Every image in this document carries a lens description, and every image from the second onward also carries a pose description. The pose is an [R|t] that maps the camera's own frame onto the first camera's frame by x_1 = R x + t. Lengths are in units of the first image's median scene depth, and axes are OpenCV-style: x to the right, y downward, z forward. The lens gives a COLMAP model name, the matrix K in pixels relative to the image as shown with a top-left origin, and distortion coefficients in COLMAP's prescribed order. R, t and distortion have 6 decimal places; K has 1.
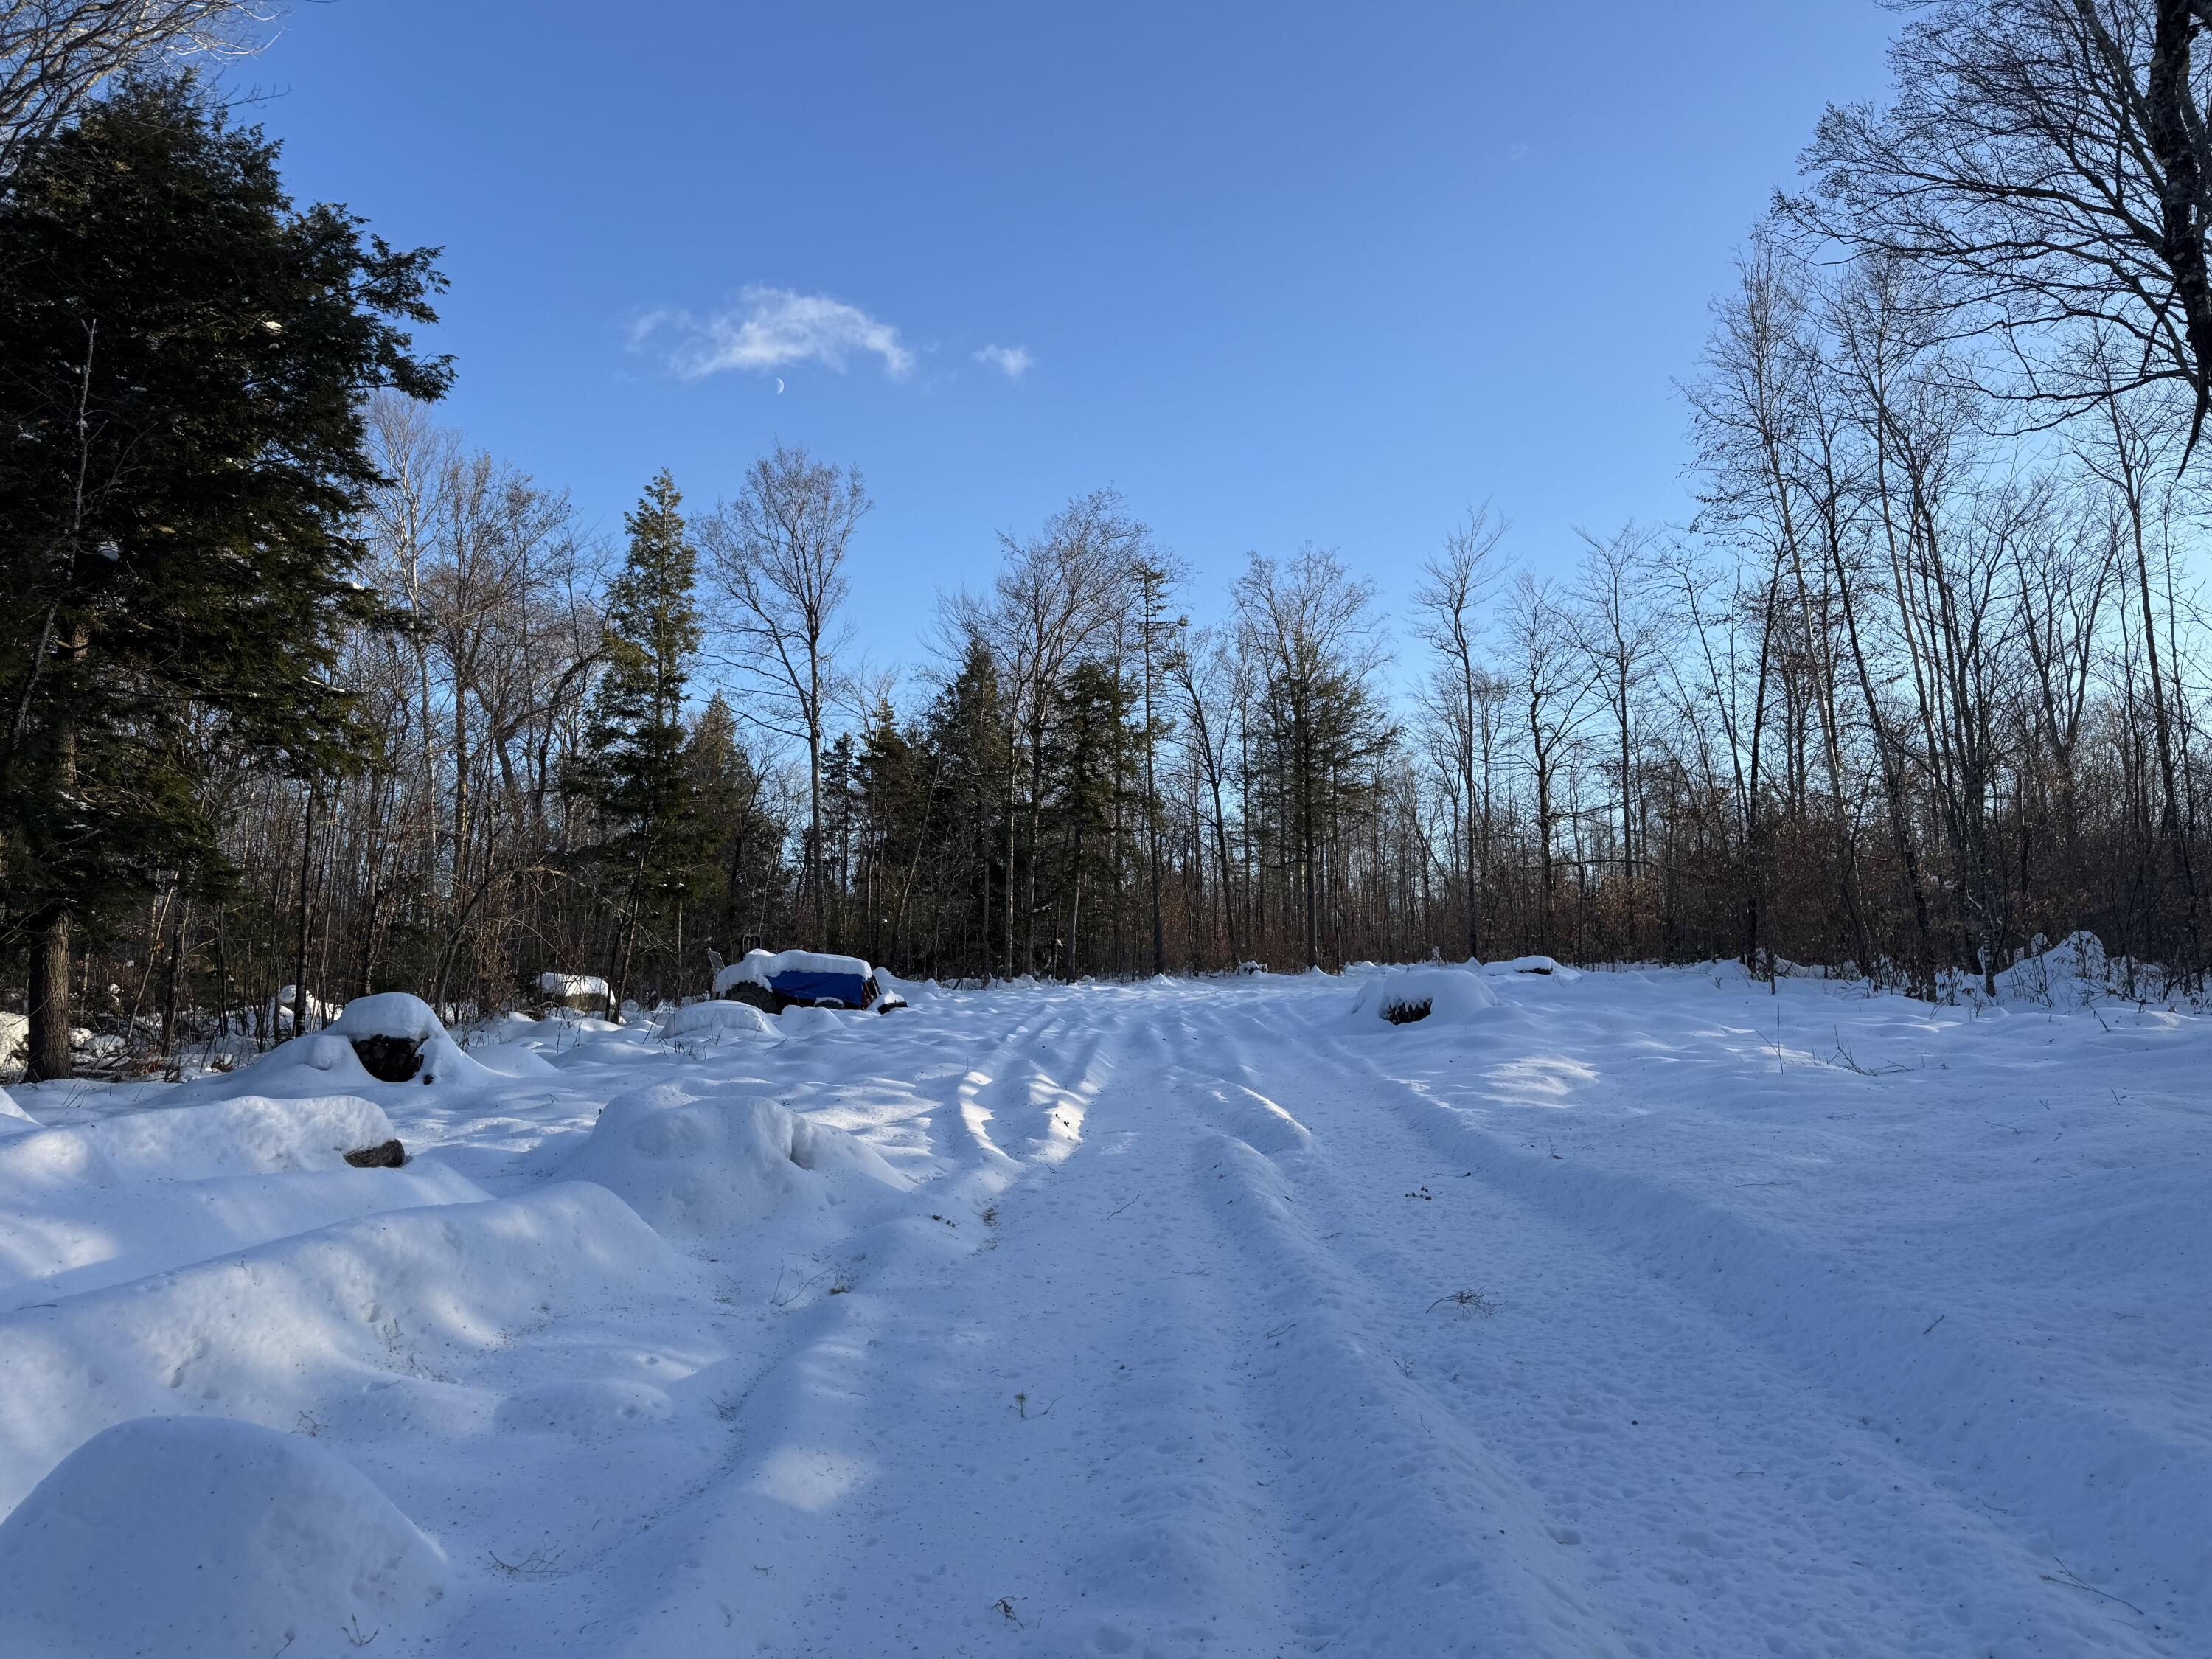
lens RADIAL K [[1528.9, 0, 1096.9], [0, 1528.9, 774.9], [0, 0, 1]] dist [0.105982, -0.134932]
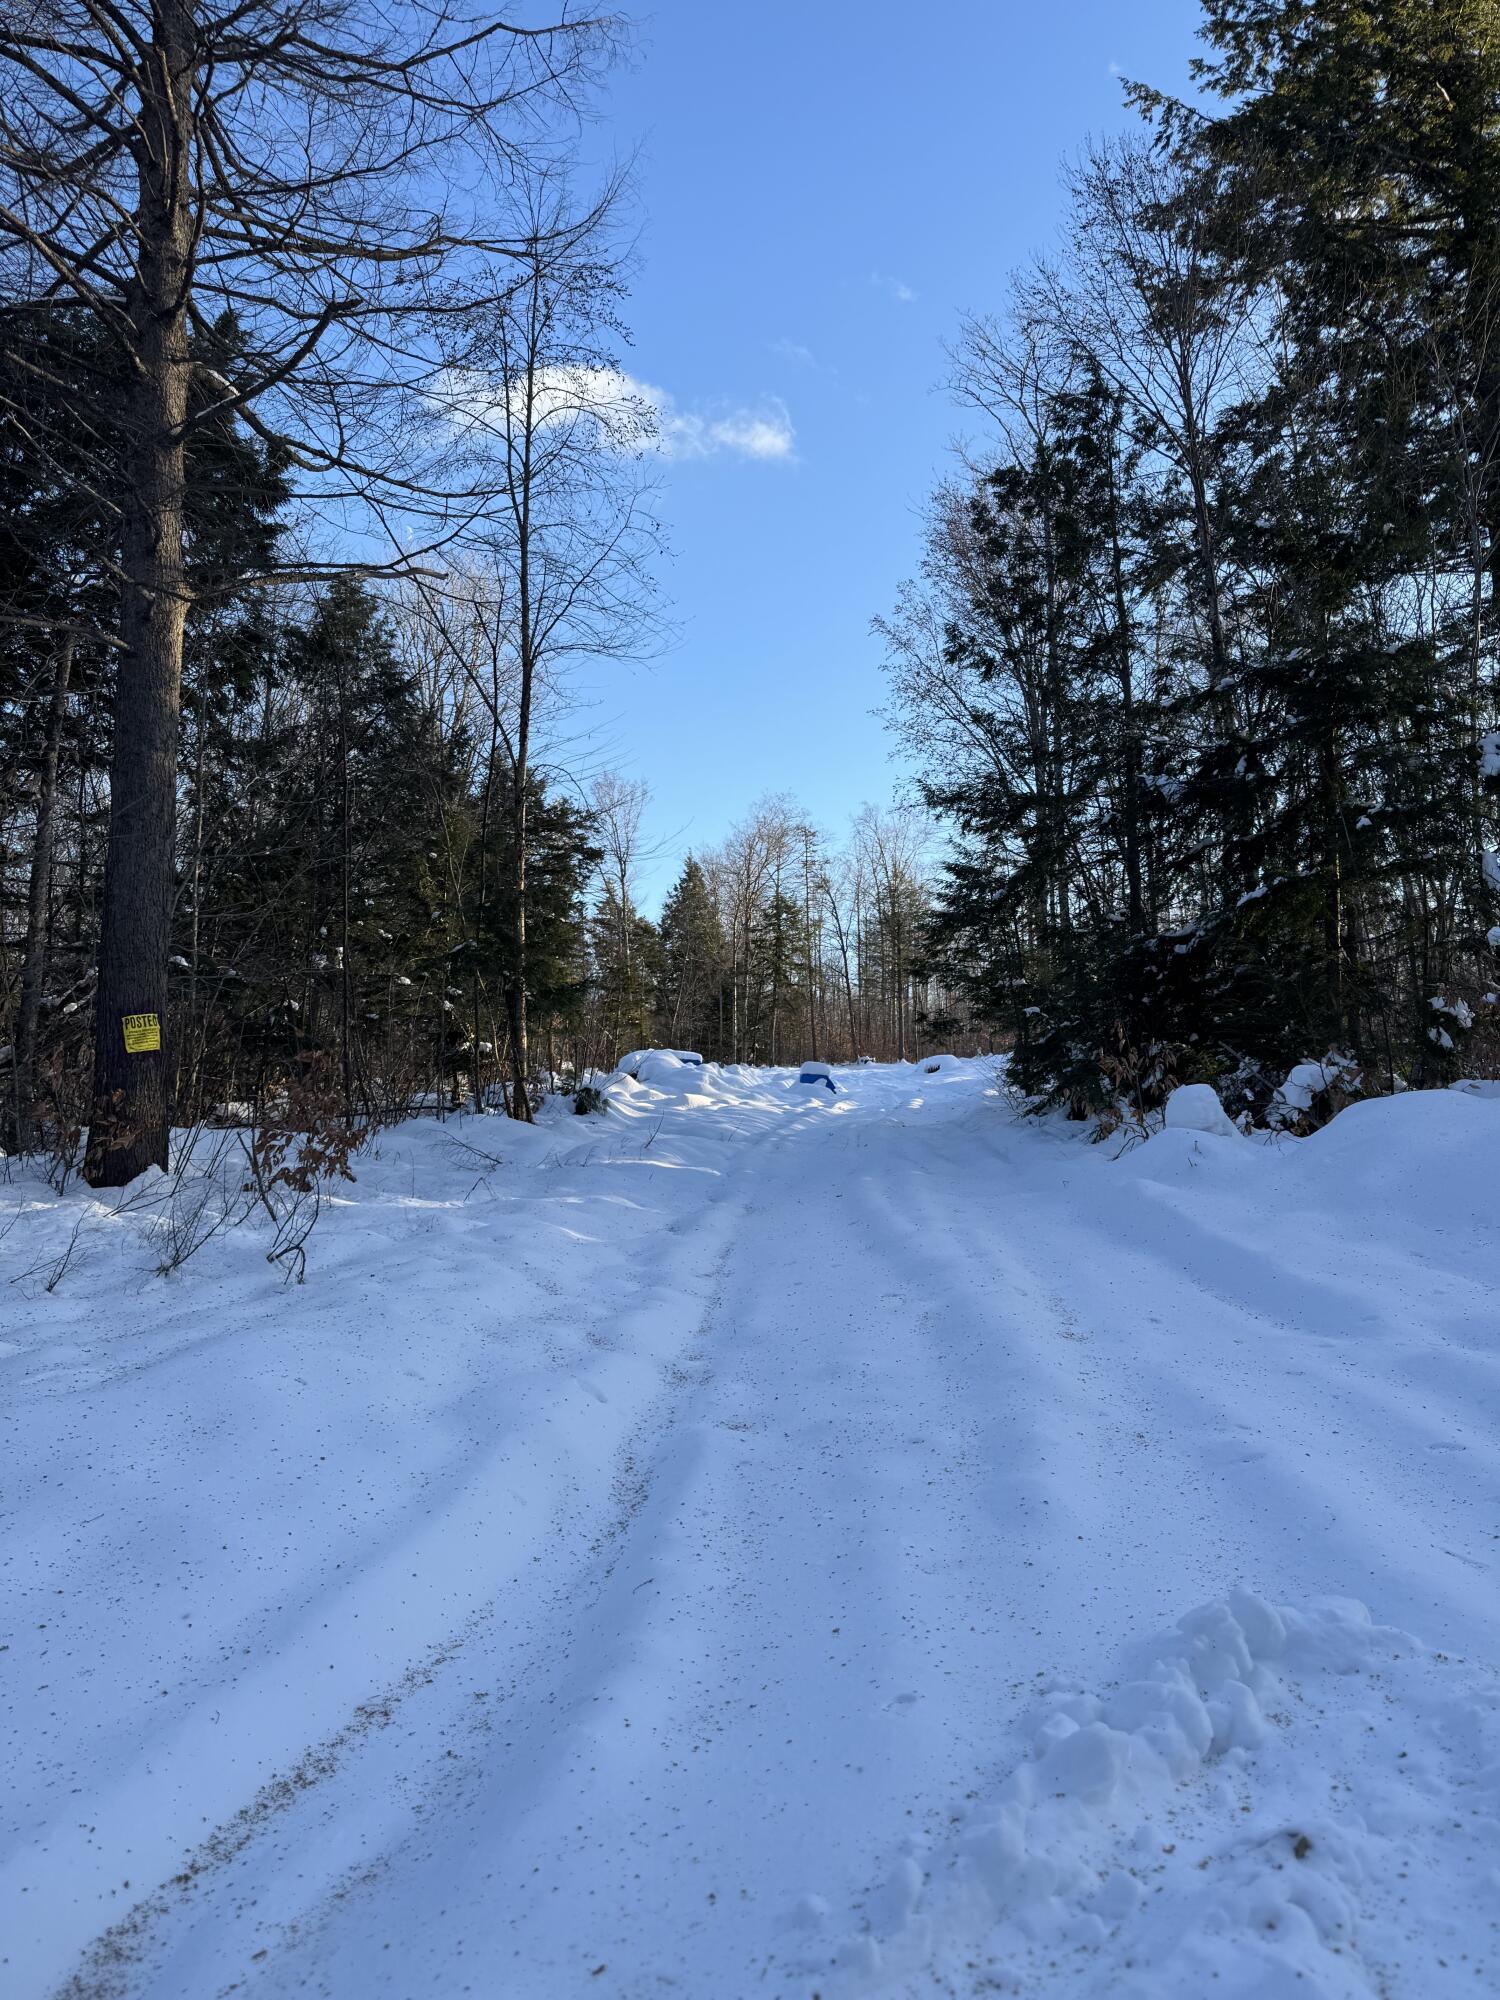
lens RADIAL K [[1382.4, 0, 750.0], [0, 1382.4, 1000.0], [0, 0, 1]] dist [0.105982, -0.134932]
pose [[0.999601, -0.008454, 0.026936, -0.073988], [0.006317, 0.996896, 0.078478, -0.065467], [-0.027516, -0.078276, 0.996552, -0.563221]]
